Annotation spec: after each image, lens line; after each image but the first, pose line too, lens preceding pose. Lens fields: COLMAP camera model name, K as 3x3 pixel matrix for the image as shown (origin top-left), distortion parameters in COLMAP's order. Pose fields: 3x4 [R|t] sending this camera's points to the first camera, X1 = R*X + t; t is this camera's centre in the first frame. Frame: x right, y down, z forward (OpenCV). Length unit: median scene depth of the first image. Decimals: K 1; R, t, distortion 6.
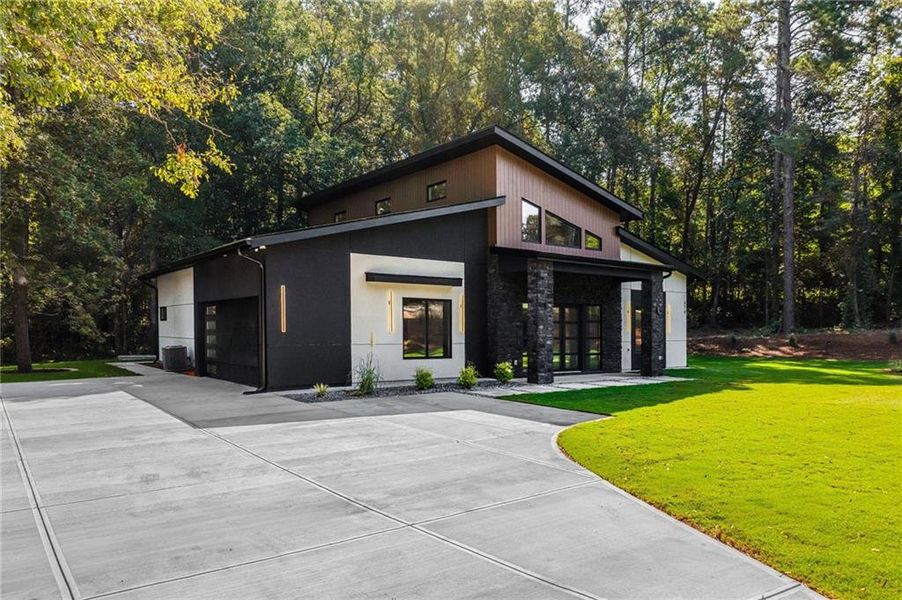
lens RADIAL K [[642.7, 0, 451.0], [0, 642.7, 300.0], [0, 0, 1]] dist [-0.002131, -0.003124]
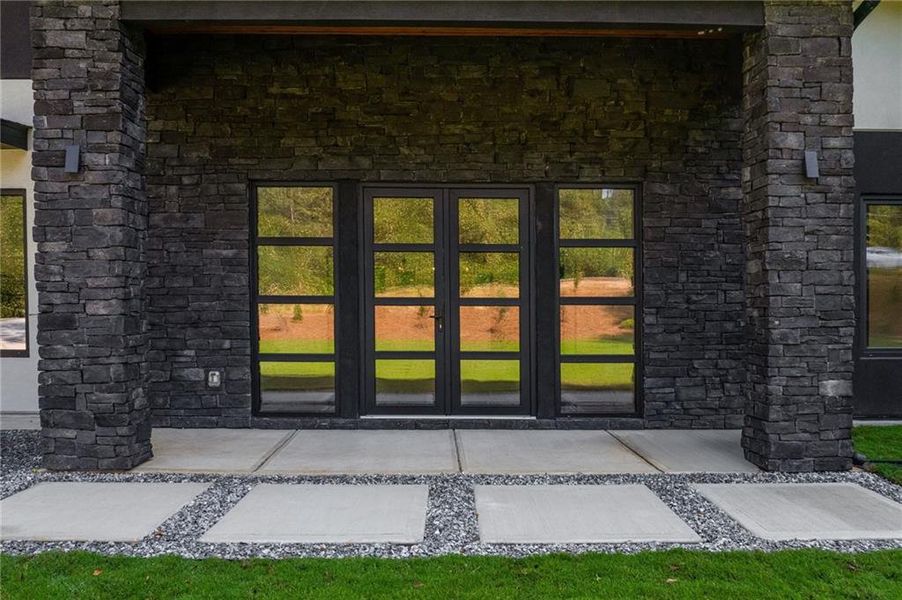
lens RADIAL K [[642.7, 0, 451.0], [0, 642.7, 300.0], [0, 0, 1]] dist [-0.002131, -0.003124]
pose [[0.805922, -0.016174, -0.591801, 0.402284], [0.028310, 0.999536, 0.011235, 0.062454], [0.591344, -0.025808, 0.806006, 0.862090]]
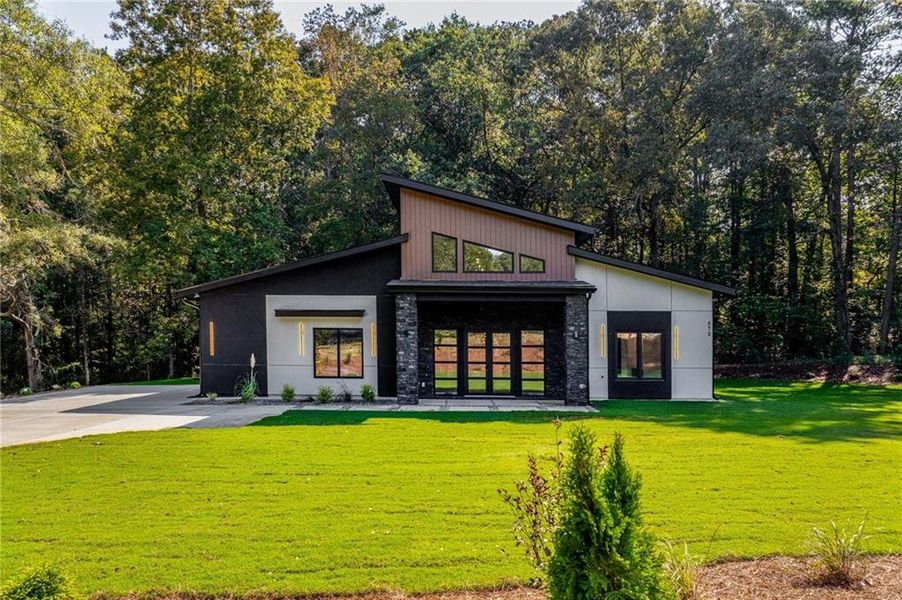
lens RADIAL K [[642.7, 0, 451.0], [0, 642.7, 300.0], [0, 0, 1]] dist [-0.002131, -0.003124]
pose [[0.794400, -0.040798, -0.606023, 0.851056], [0.025066, 0.999094, -0.034402, -0.007894], [0.606877, 0.012138, 0.794703, 0.172238]]
